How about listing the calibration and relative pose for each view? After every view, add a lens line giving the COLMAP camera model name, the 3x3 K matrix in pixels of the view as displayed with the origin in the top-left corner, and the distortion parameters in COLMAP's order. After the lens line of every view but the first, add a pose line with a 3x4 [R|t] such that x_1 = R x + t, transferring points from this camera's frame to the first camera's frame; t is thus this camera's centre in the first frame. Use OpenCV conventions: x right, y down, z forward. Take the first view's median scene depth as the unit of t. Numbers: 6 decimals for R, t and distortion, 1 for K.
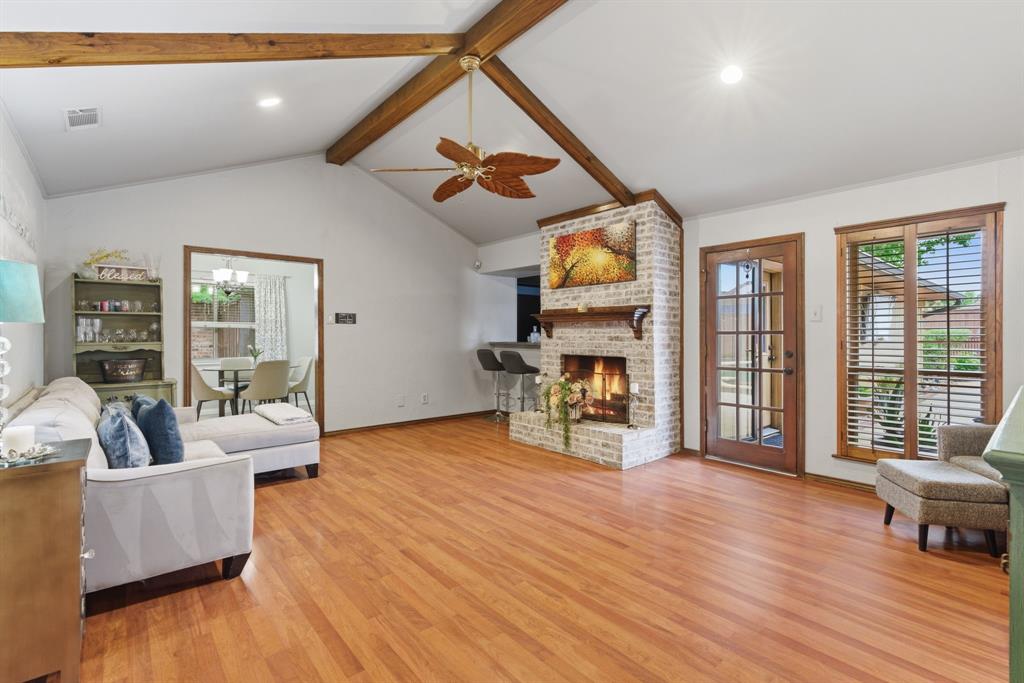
lens RADIAL K [[475.2, 0, 512.4], [0, 475.2, 332.1], [0, 0, 1]] dist [-0.002690, 0.000640]
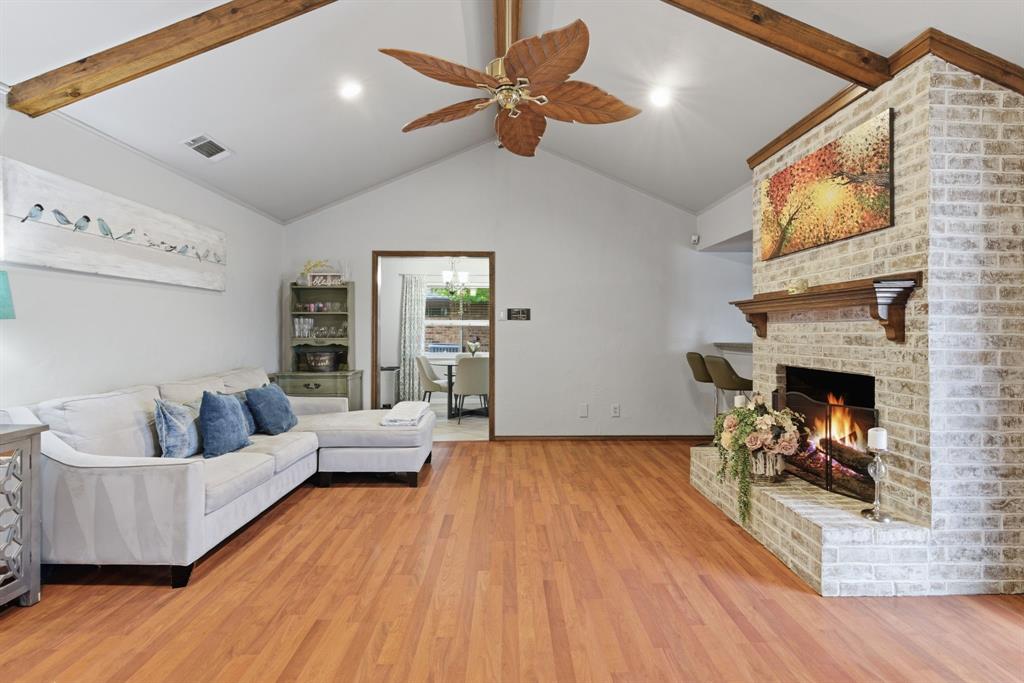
lens RADIAL K [[475.2, 0, 512.4], [0, 475.2, 332.1], [0, 0, 1]] dist [-0.002690, 0.000640]
pose [[0.773671, 0.002688, -0.633582, 0.272773], [0.000089, 0.999991, 0.004351, 0.001906], [0.633587, -0.003423, 0.773664, 0.357212]]
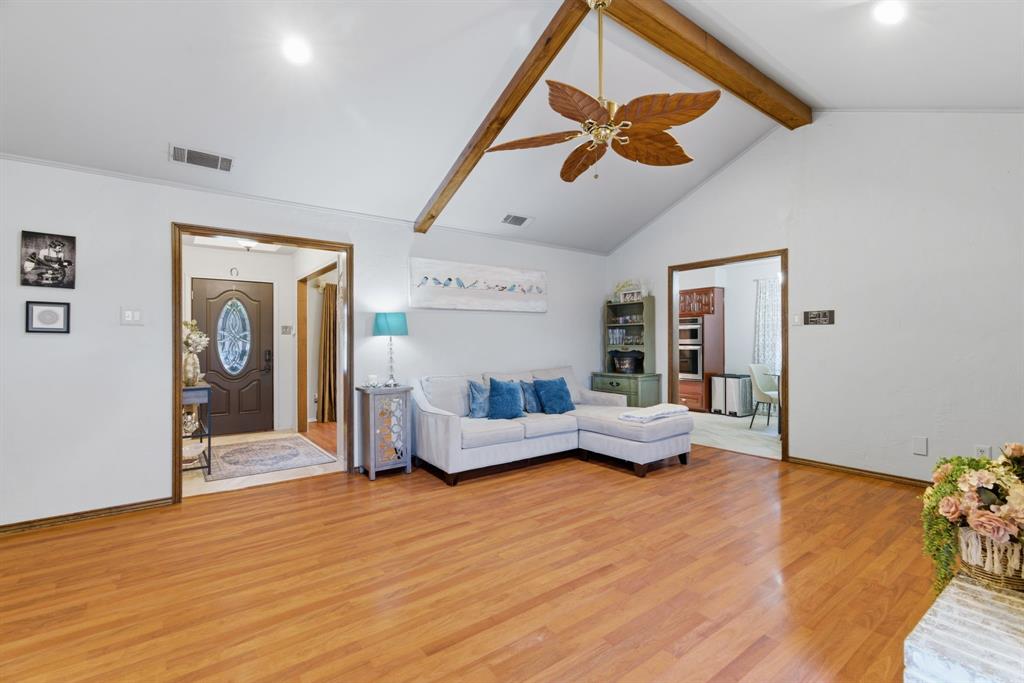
lens RADIAL K [[454.2, 0, 512.0], [0, 454.2, 341.5], [0, 0, 1]] dist [-0.001161, 0.000007]
pose [[-0.059550, 0.002748, -0.998222, 0.516690], [0.010396, 0.999944, 0.002132, 0.003917], [0.998171, -0.010251, -0.059575, 0.683714]]
